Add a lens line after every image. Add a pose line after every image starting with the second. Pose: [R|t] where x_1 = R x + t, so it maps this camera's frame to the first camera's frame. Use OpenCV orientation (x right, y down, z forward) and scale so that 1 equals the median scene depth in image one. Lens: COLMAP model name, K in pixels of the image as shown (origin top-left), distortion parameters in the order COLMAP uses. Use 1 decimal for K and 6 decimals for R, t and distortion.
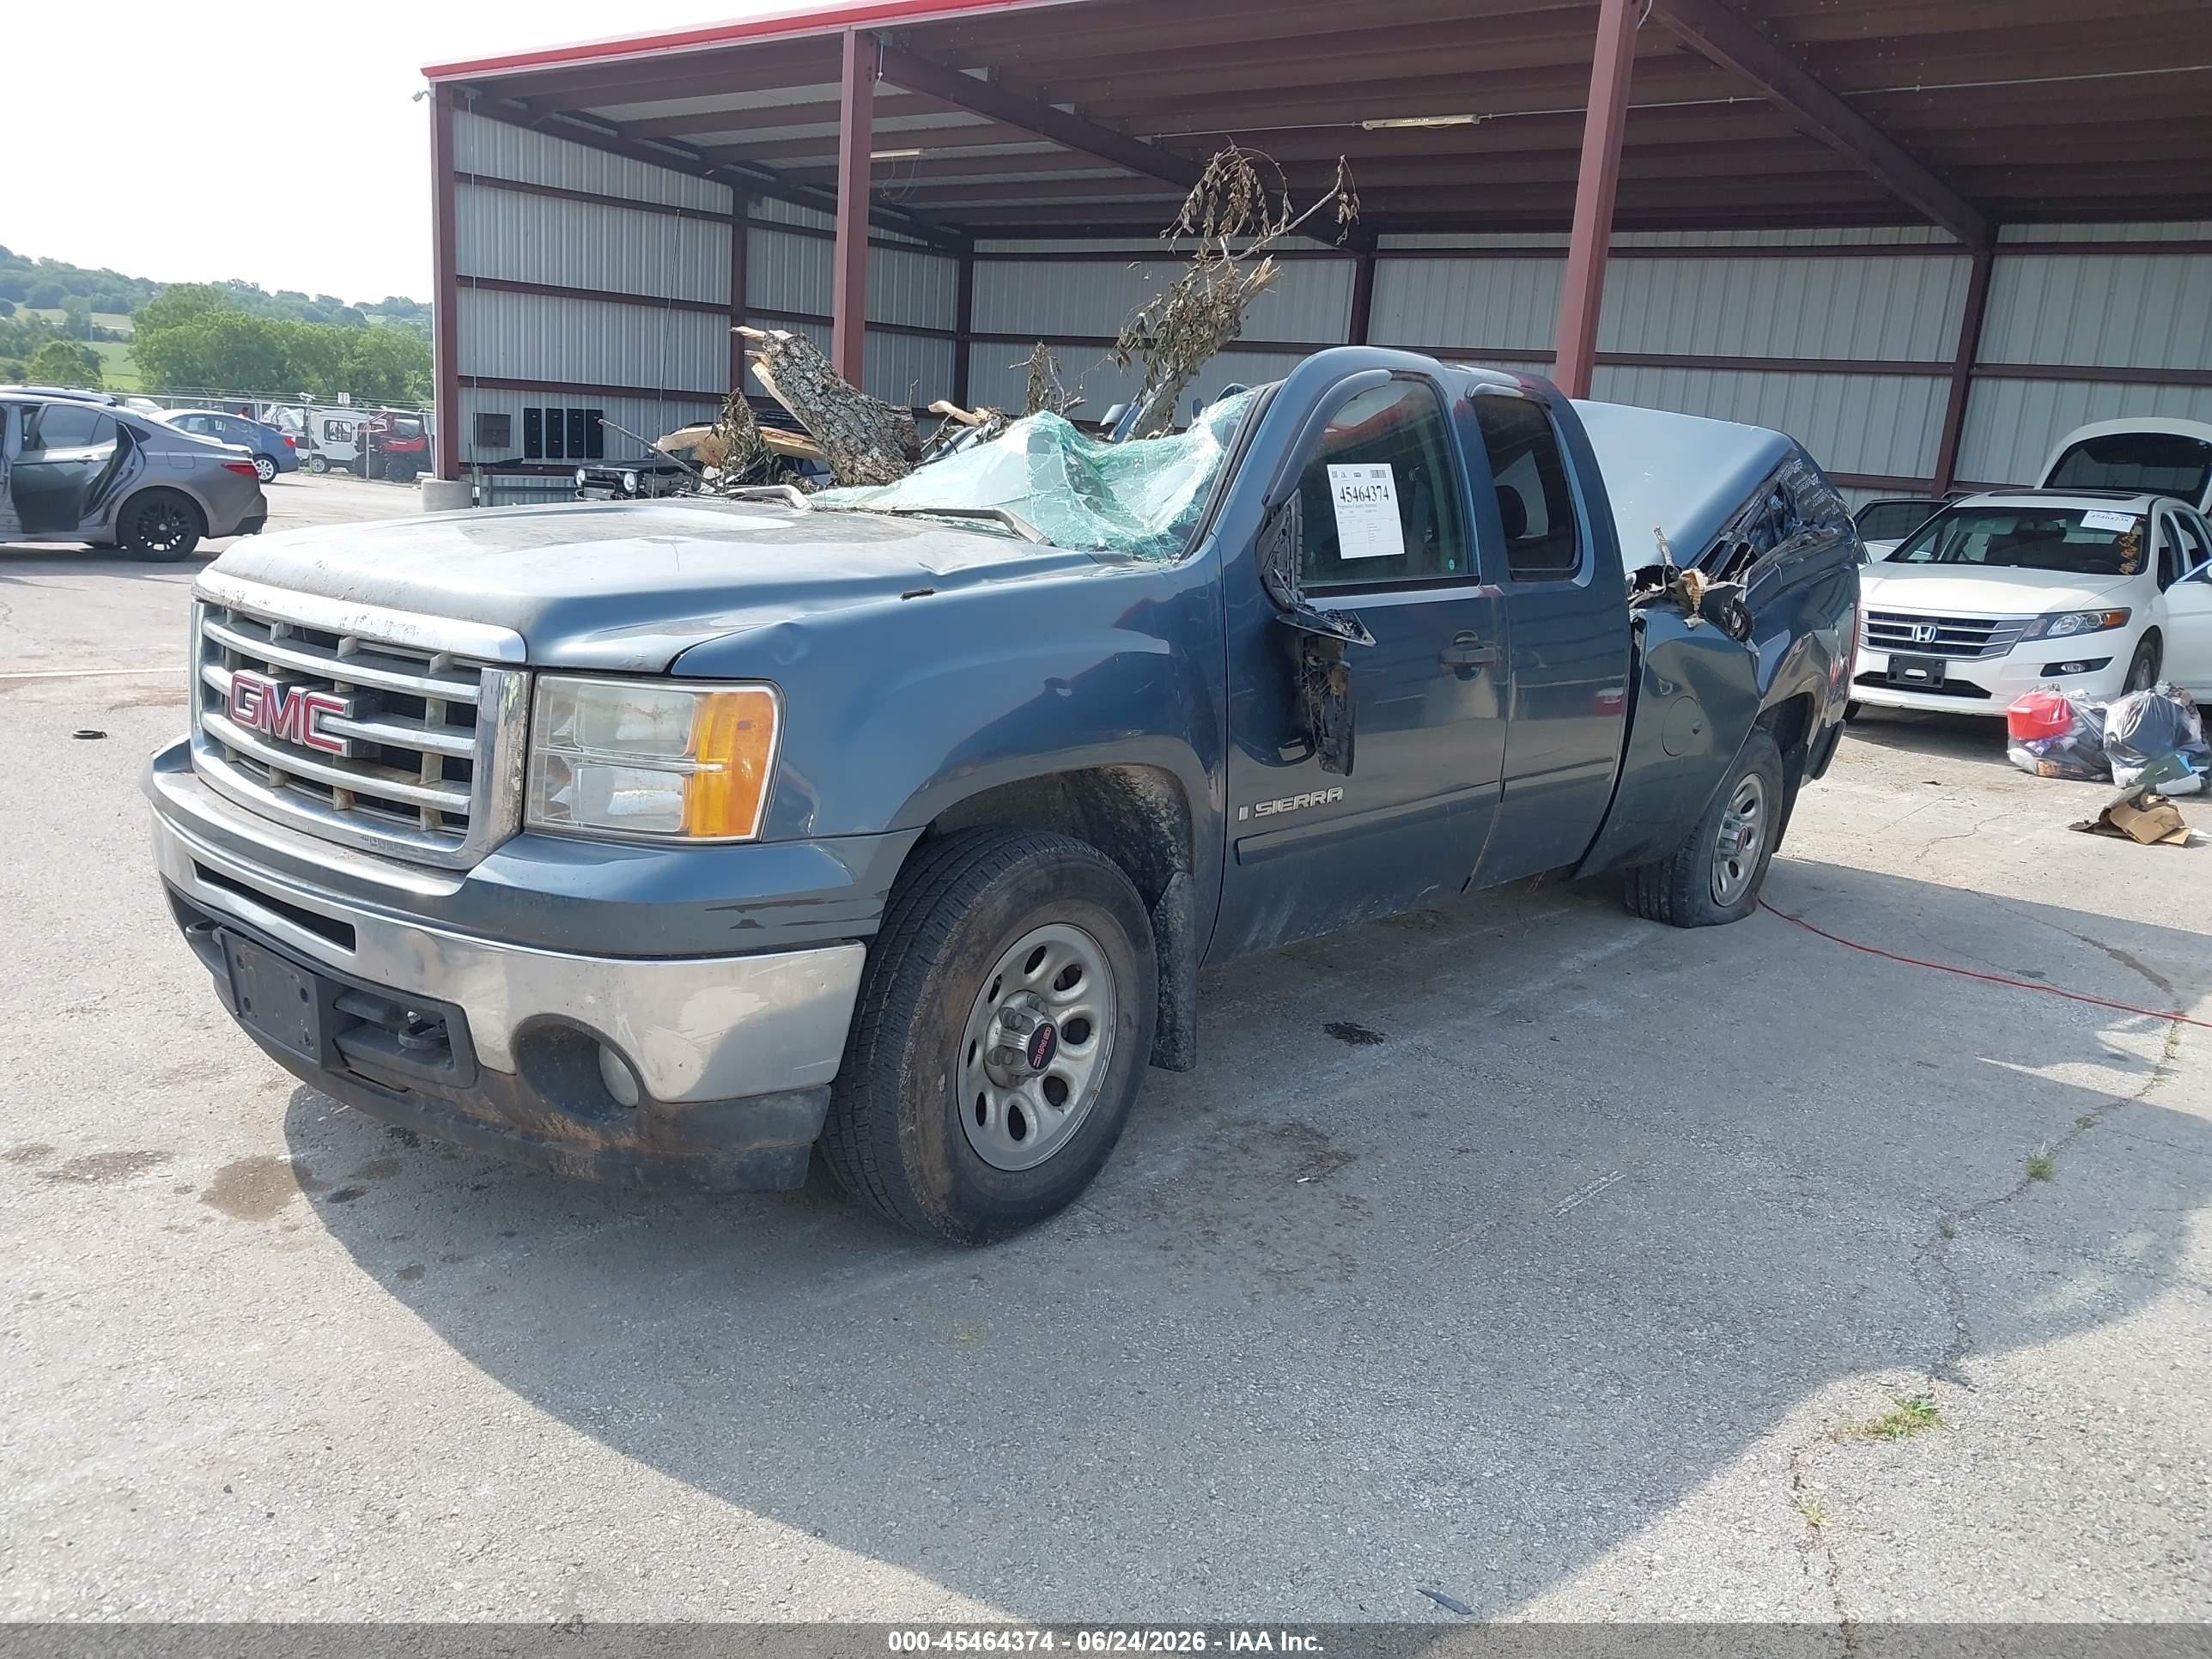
lens RADIAL K [[1698.9, 0, 1107.3], [0, 1698.9, 783.3], [0, 0, 1]] dist [-0.003069, 0.000274]
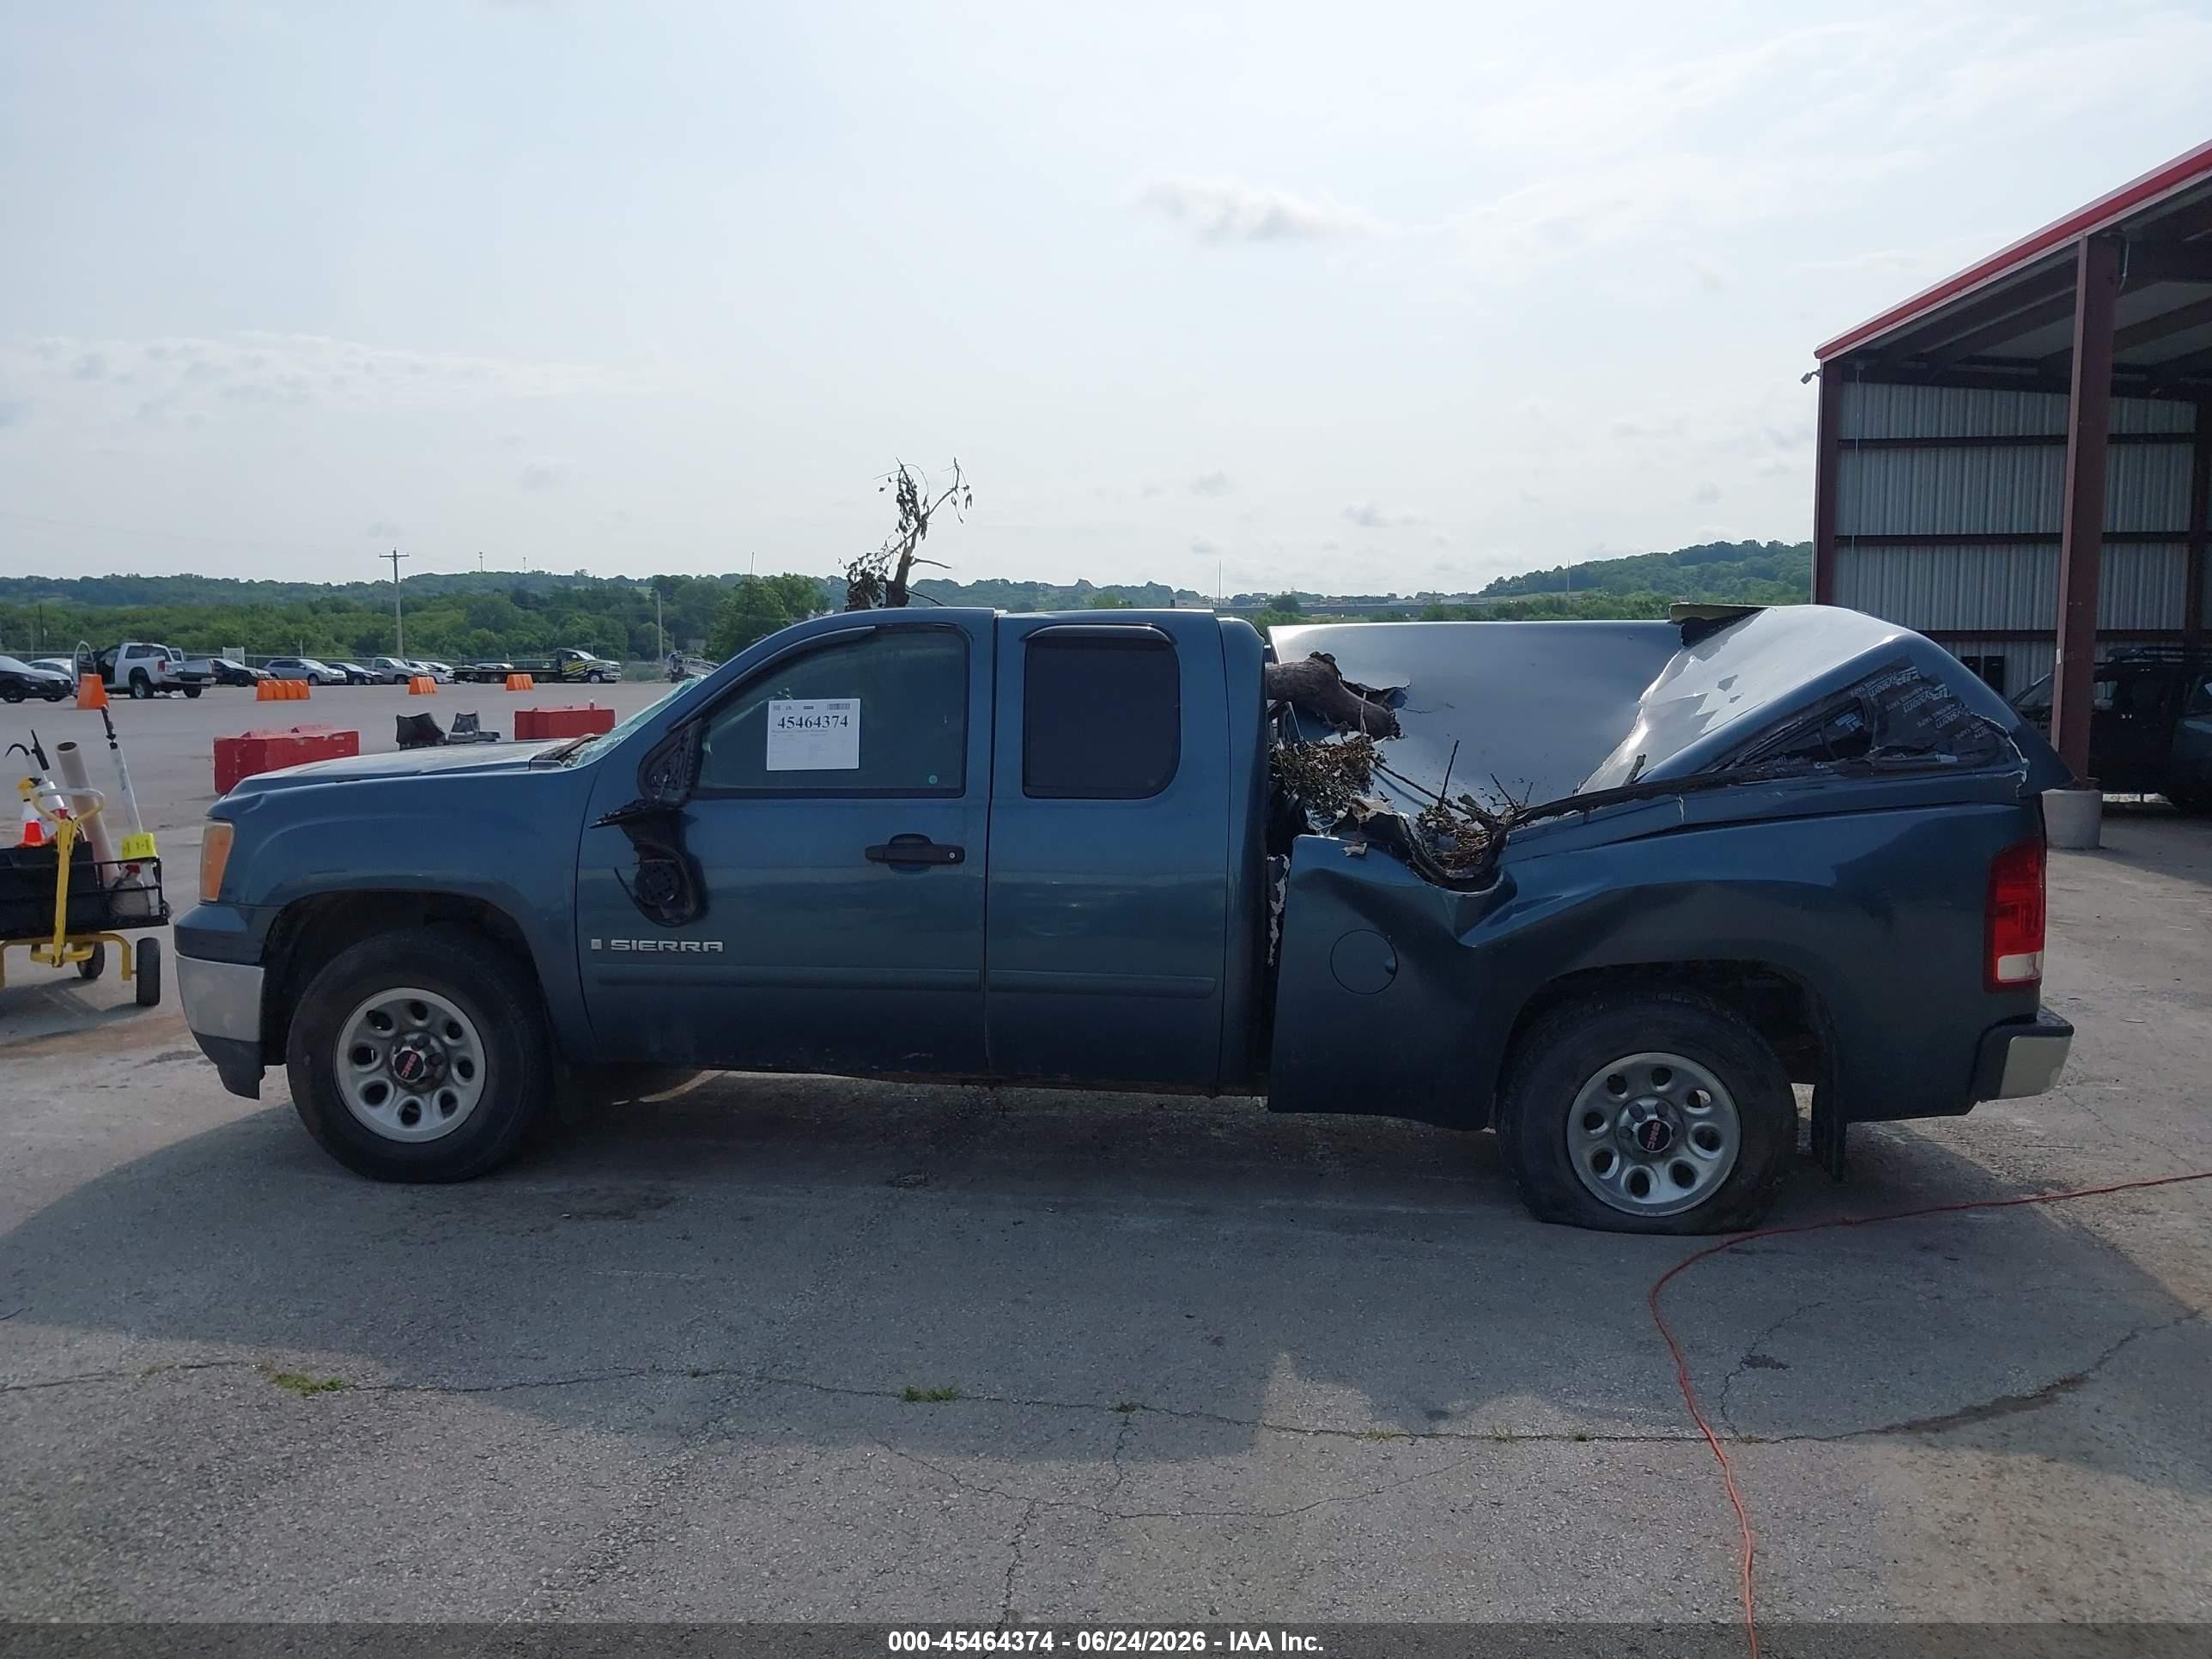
lens RADIAL K [[1698.9, 0, 1107.3], [0, 1698.9, 783.3], [0, 0, 1]] dist [-0.003069, 0.000274]
pose [[0.574760, 0.005659, -0.818302, 1.145223], [-0.127751, 0.988336, -0.082895, -0.040276], [0.808289, 0.152184, 0.568779, 0.395360]]
